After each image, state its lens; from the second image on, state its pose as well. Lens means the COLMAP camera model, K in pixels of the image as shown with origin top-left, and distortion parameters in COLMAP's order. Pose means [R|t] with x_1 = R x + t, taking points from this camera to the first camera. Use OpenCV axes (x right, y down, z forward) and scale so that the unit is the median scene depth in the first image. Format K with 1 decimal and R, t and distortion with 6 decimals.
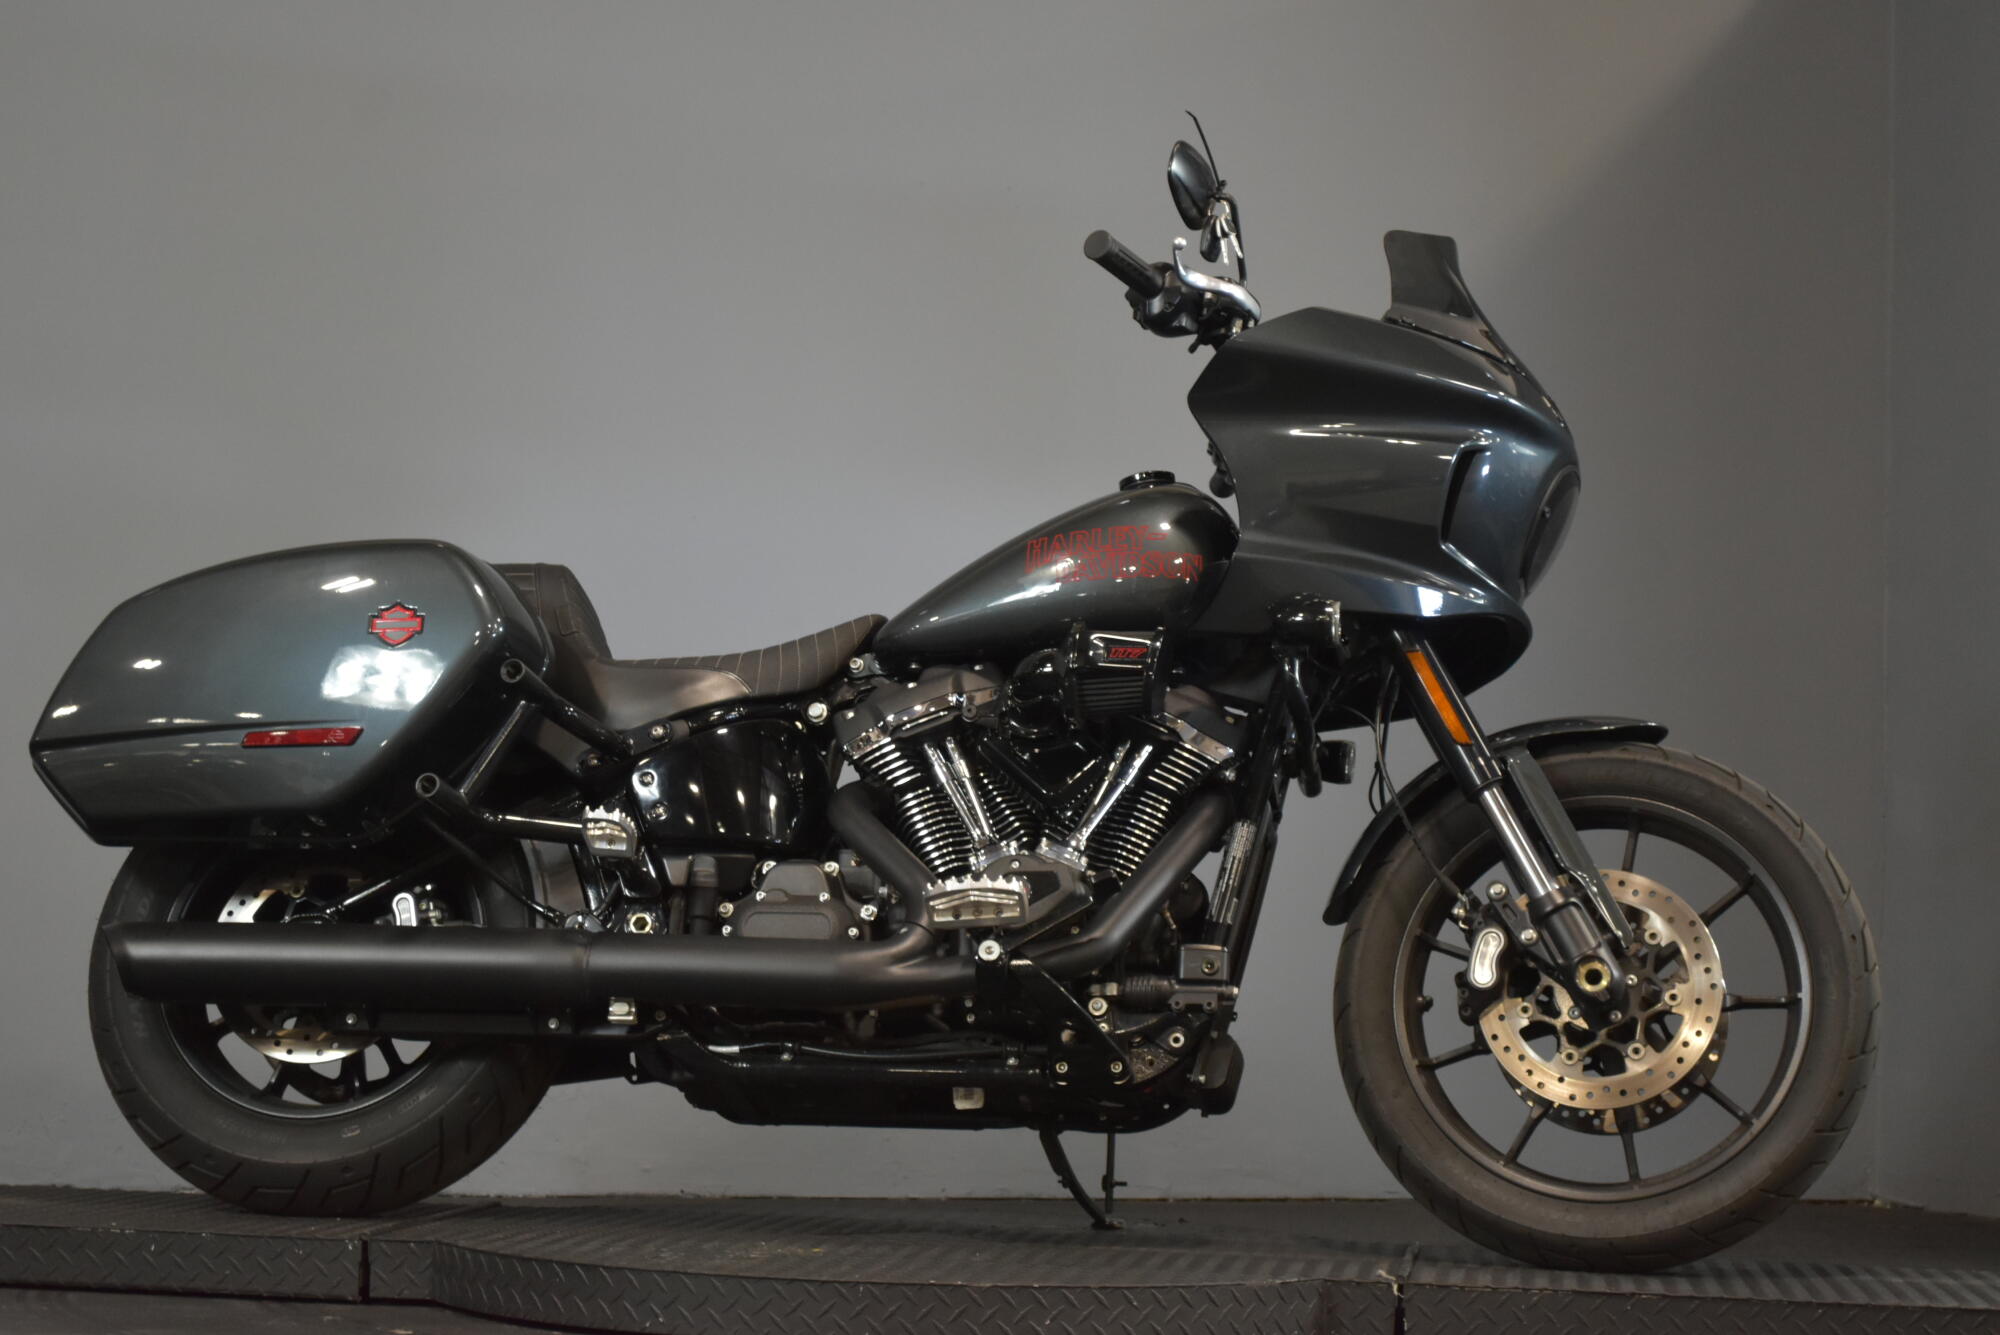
lens RADIAL K [[3963.5, 0, 1011.9], [0, 3963.5, 662.3], [0, 0, 1]] dist [0.007951, 0.000000]
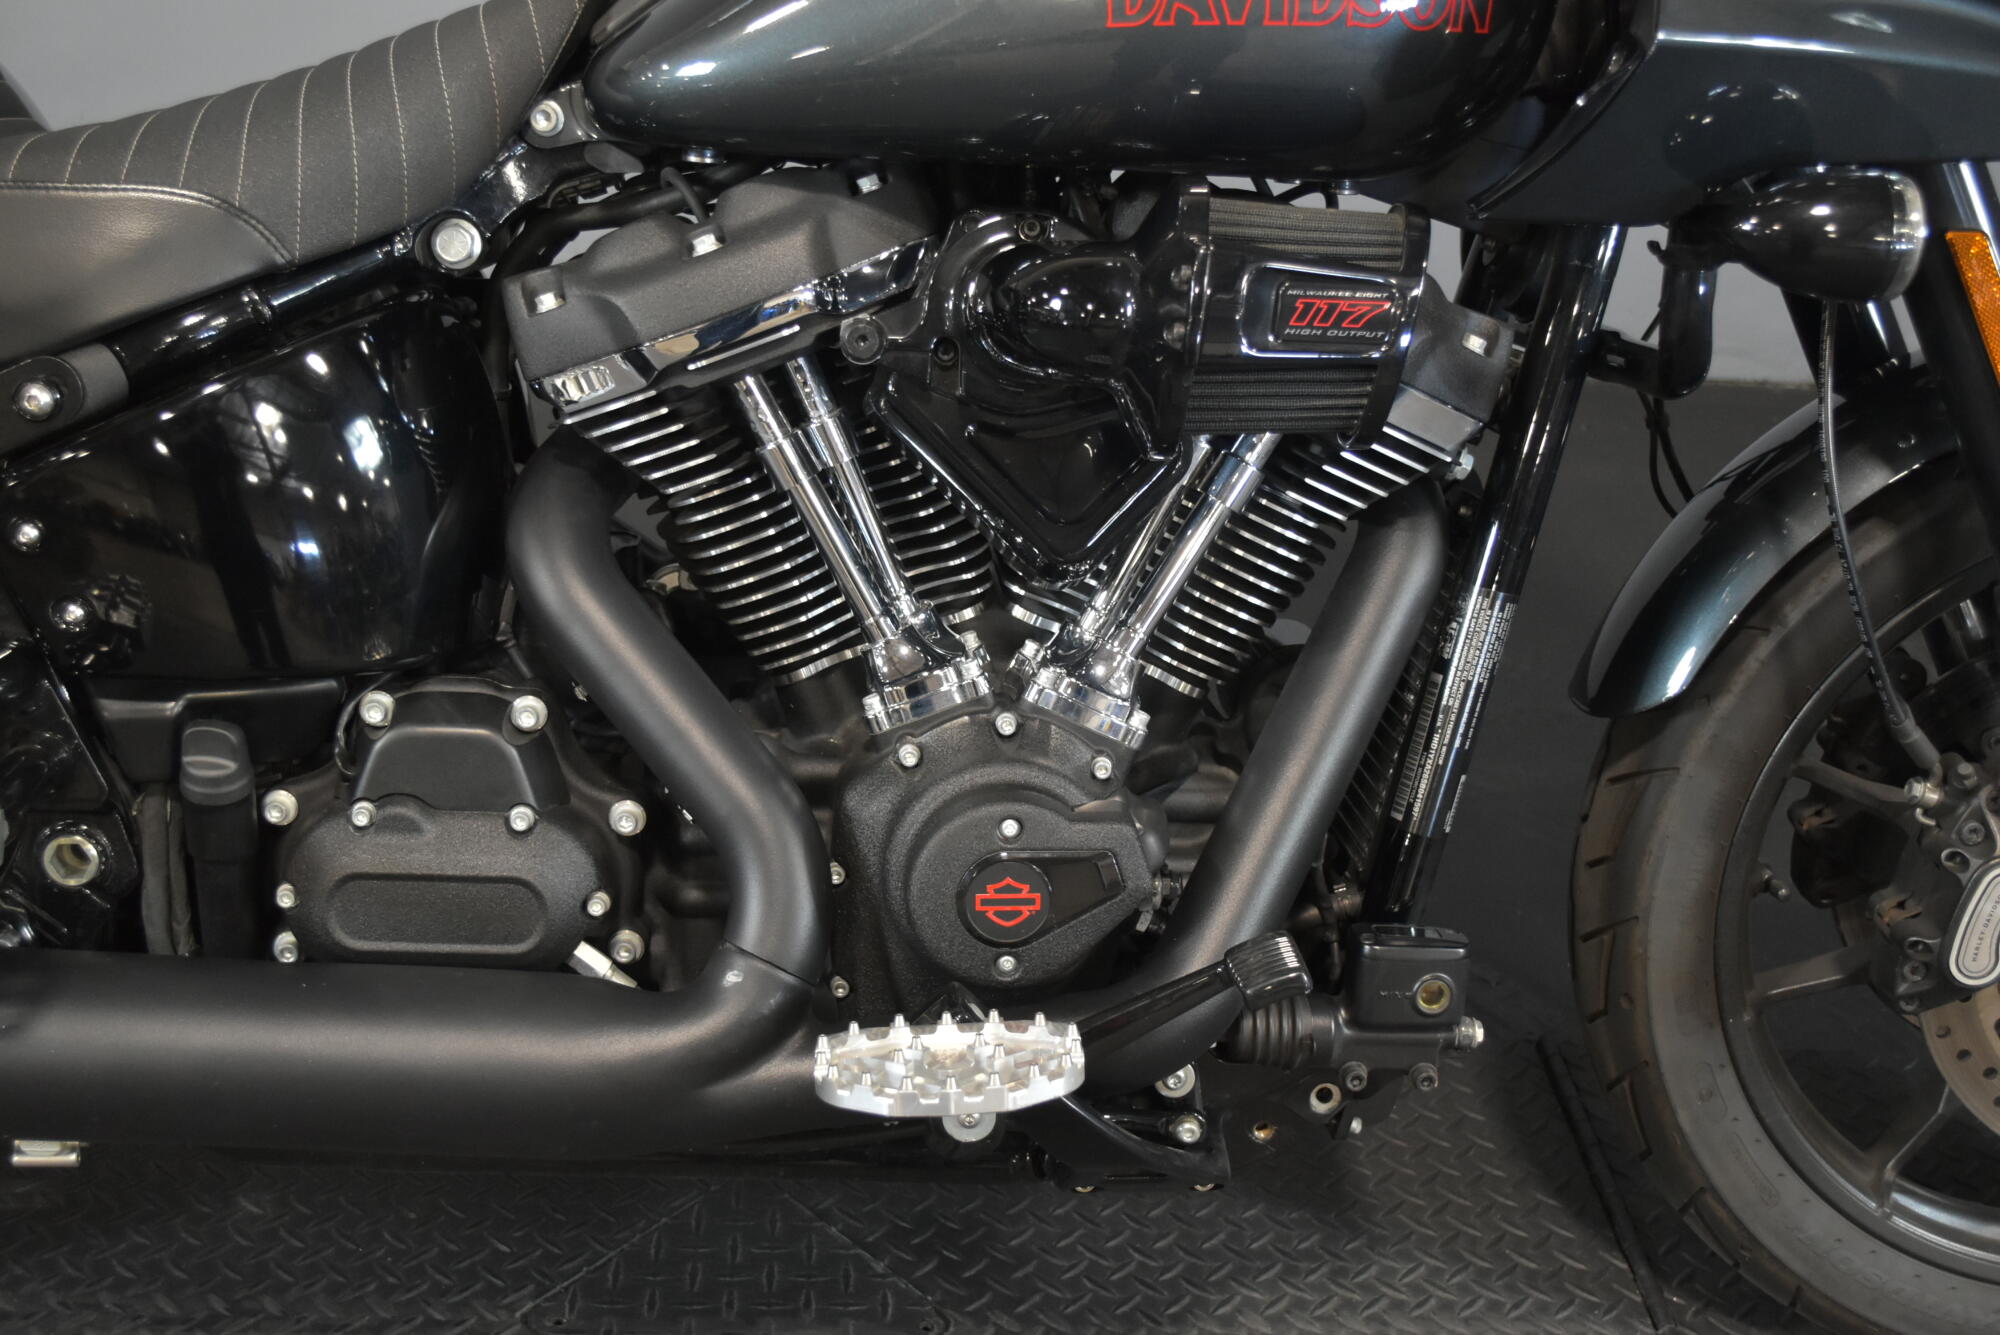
lens RADIAL K [[2192.7, 0, 990.9], [0, 2192.7, 663.3], [0, 0, 1]] dist [-0.026915, 0.000000]
pose [[0.982933, -0.048339, 0.177498, -0.038885], [-0.060833, 0.825172, 0.561596, -0.085626], [-0.173613, -0.562809, 0.808149, 0.816249]]
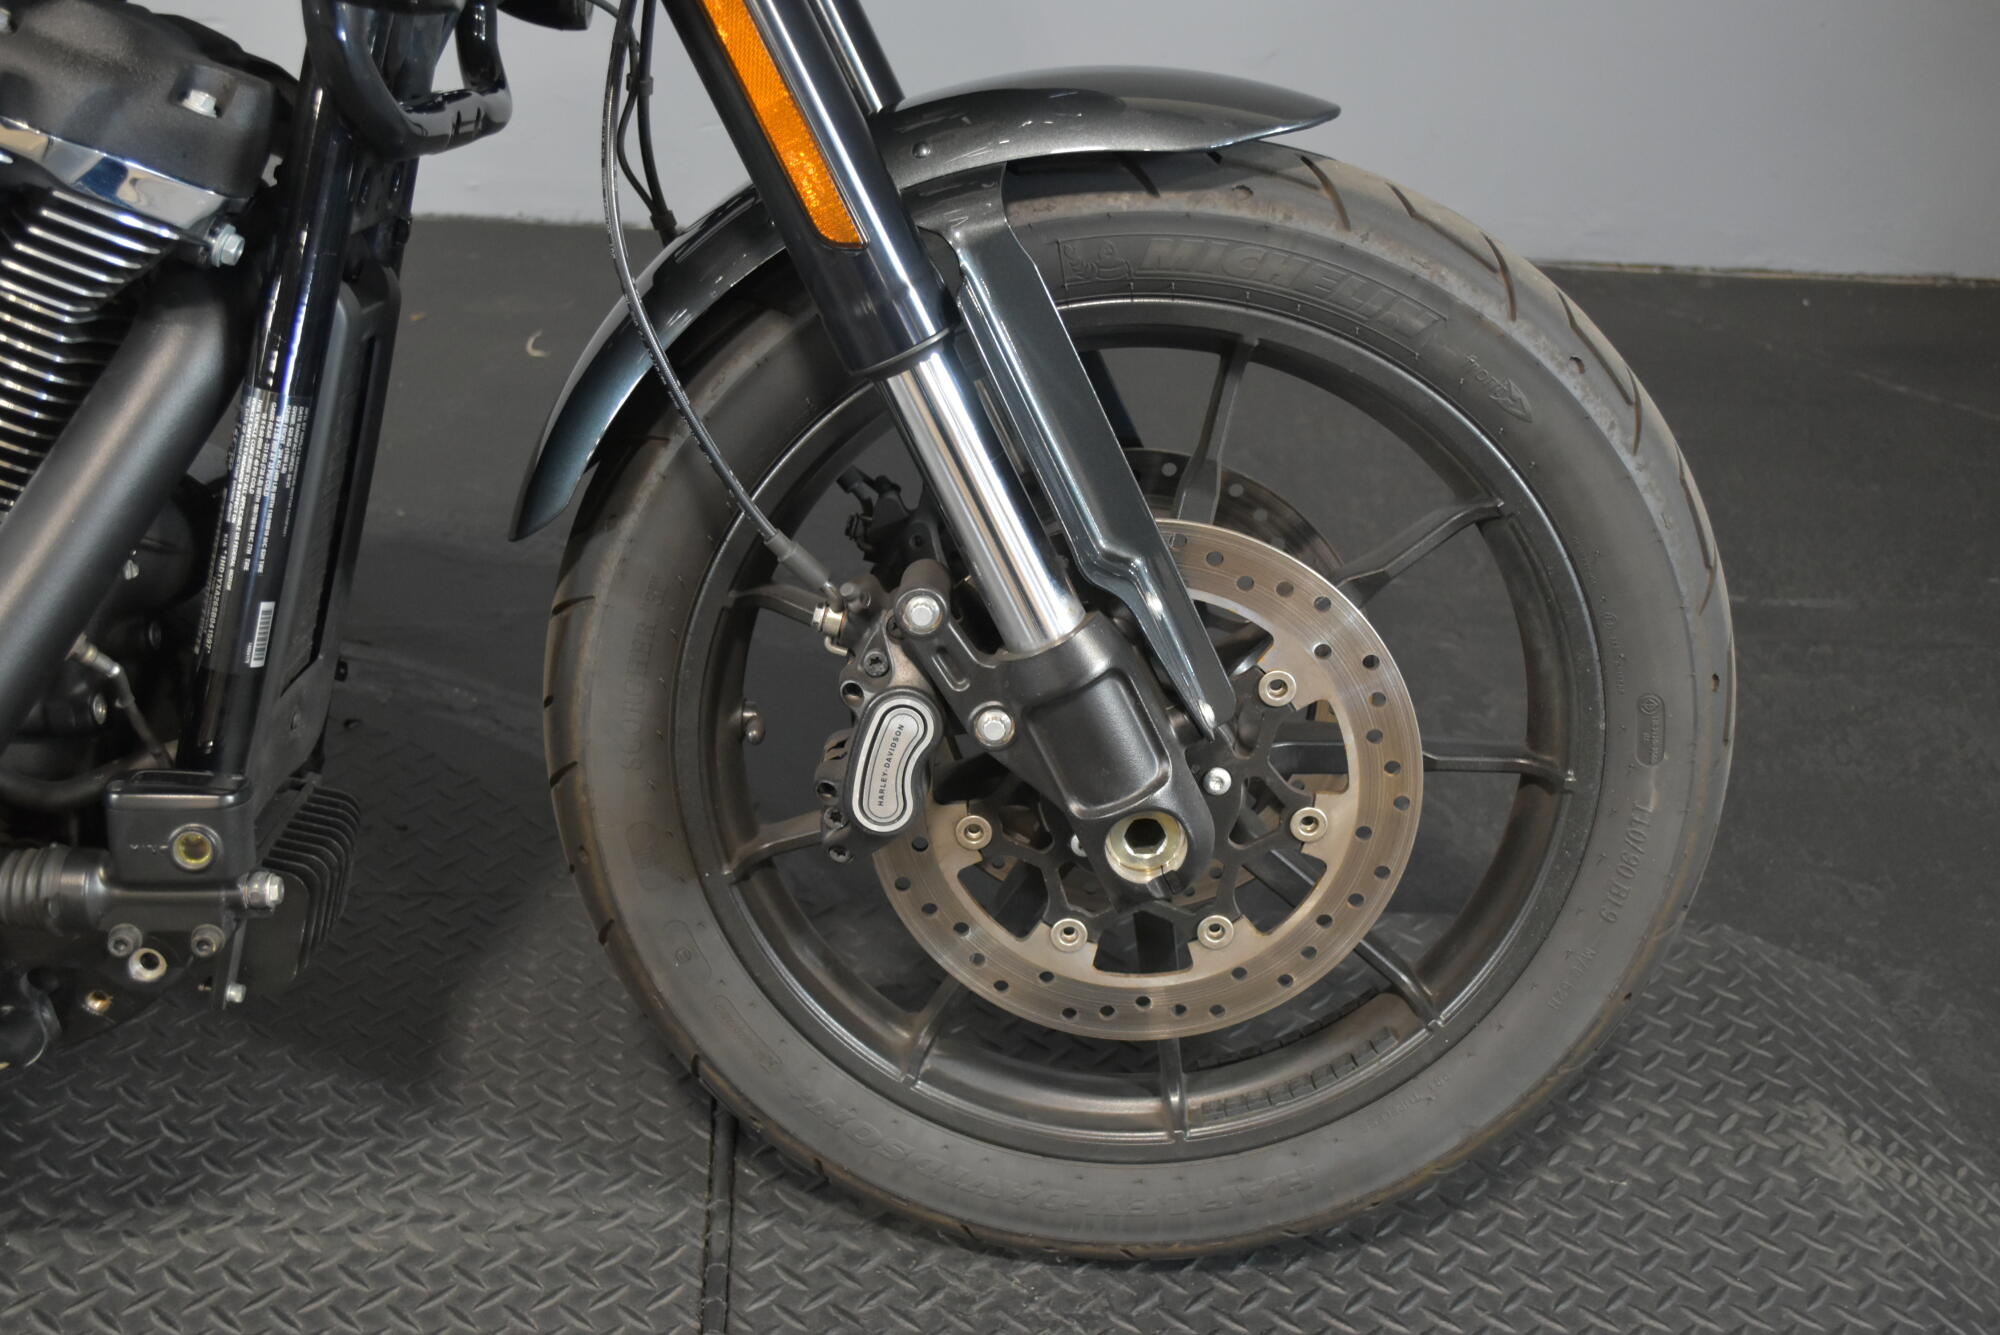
lens RADIAL K [[2025.8, 0, 1003.3], [0, 2025.8, 665.7], [0, 0, 1]] dist [-0.012164, 0.000000]
pose [[0.977565, -0.067742, 0.199441, 0.087599], [-0.067975, 0.794744, 0.603127, -0.061889], [-0.199362, -0.603153, 0.772309, 0.824517]]
